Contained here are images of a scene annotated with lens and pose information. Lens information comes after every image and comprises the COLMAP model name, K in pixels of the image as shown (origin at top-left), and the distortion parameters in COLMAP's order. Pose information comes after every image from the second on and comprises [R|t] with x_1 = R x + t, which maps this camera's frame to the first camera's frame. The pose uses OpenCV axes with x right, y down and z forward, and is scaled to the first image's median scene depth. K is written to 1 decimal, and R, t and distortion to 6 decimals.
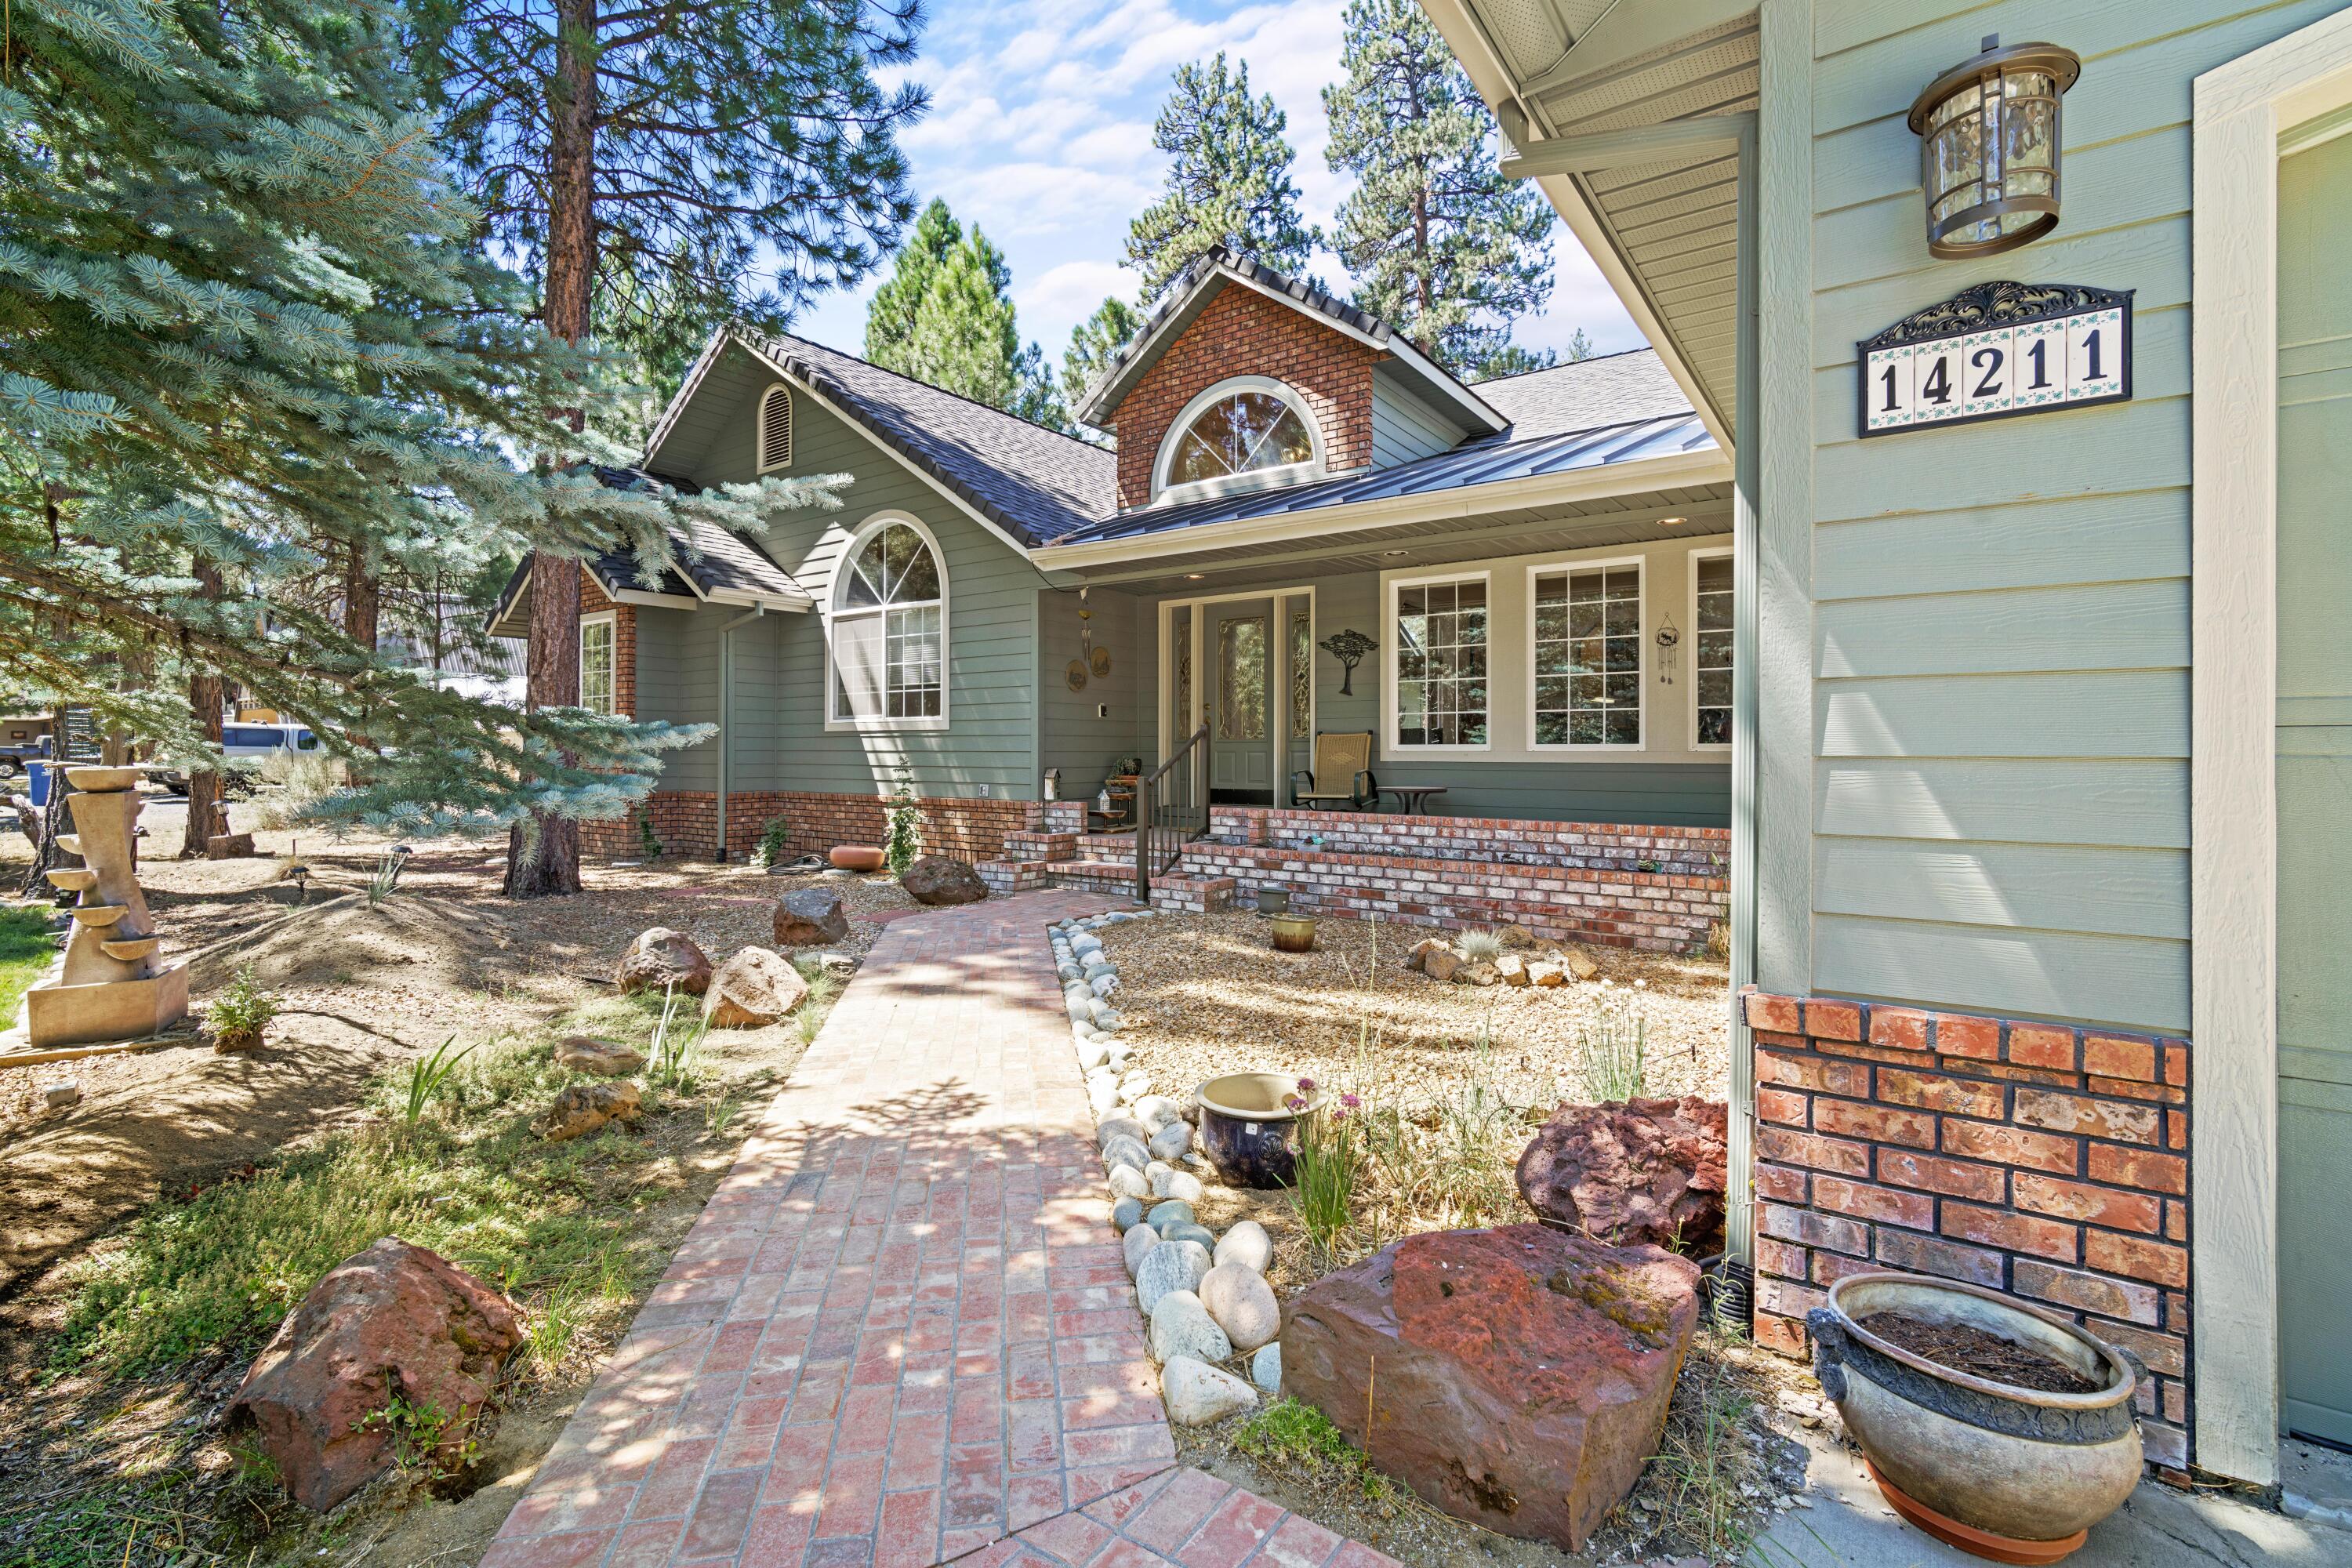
lens RADIAL K [[1034.3, 0, 1177.7], [0, 1034.3, 760.1], [0, 0, 1]] dist [-0.012522, 0.005516]
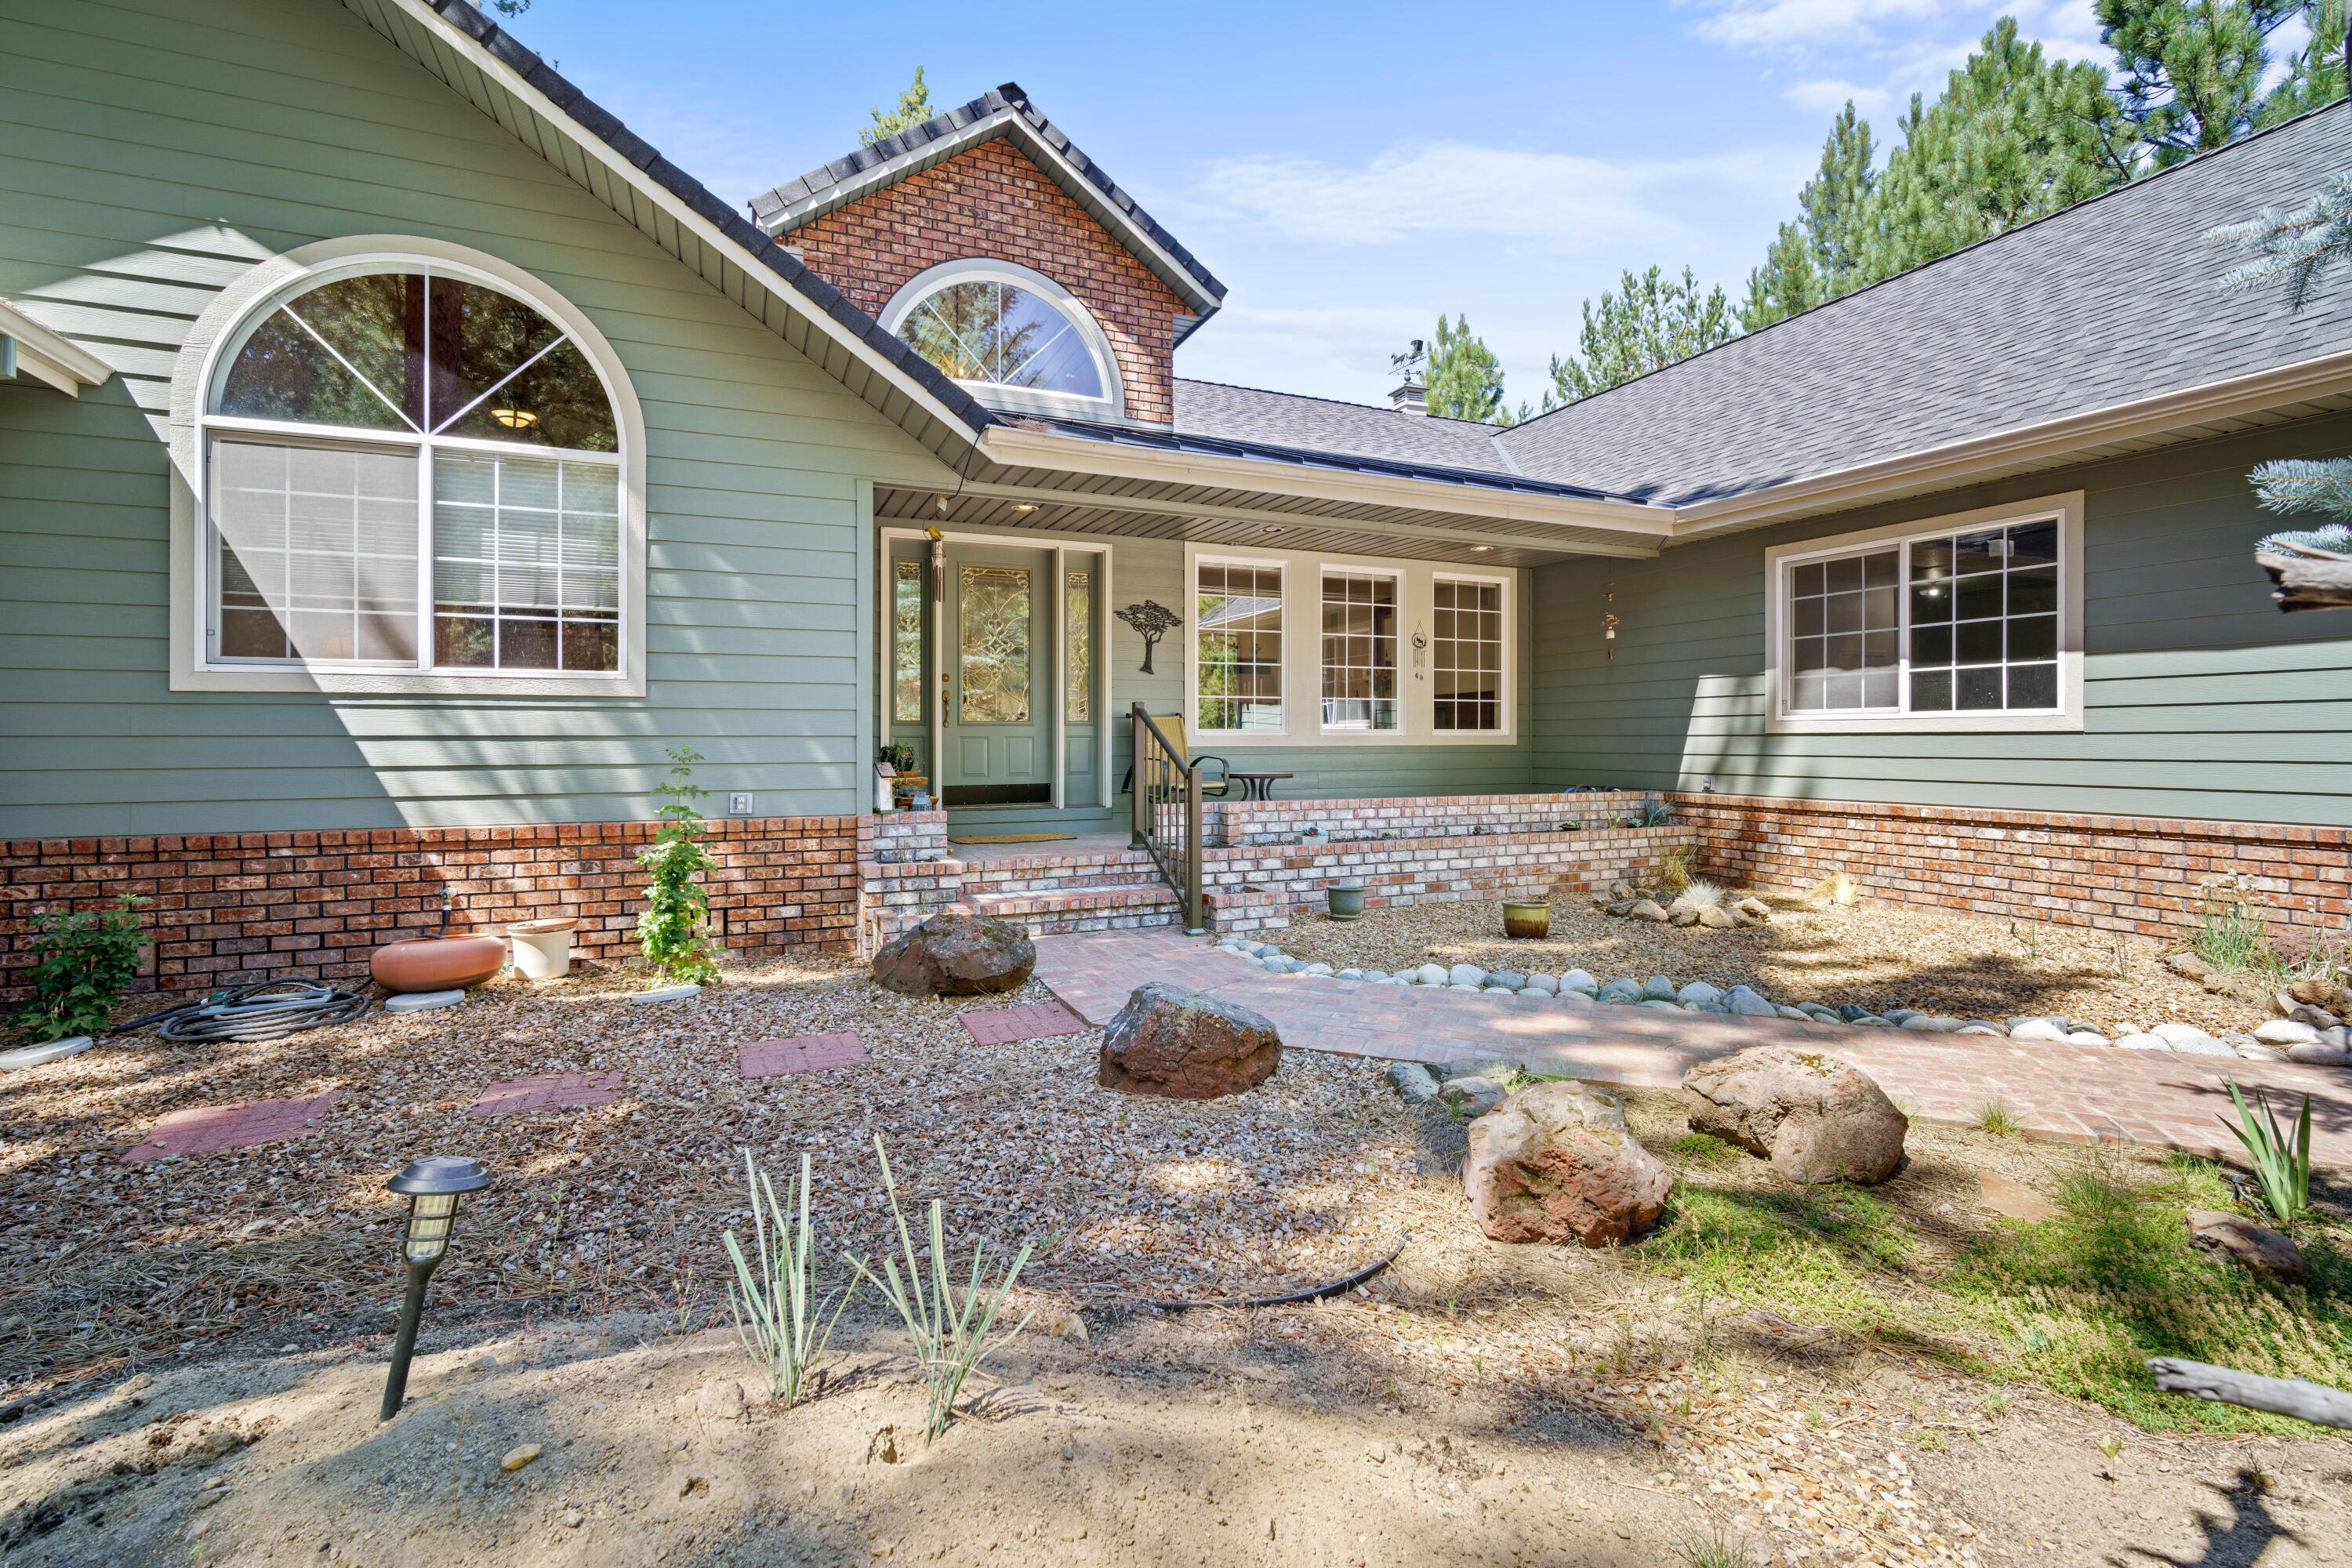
lens RADIAL K [[1034.3, 0, 1180.9], [0, 1034.3, 743.7], [0, 0, 1]] dist [-0.012522, 0.005516]
pose [[0.510903, -0.010006, 0.859580, -0.739432], [0.006227, 0.999949, 0.007940, -0.009806], [-0.859616, 0.001296, 0.510939, 0.637537]]
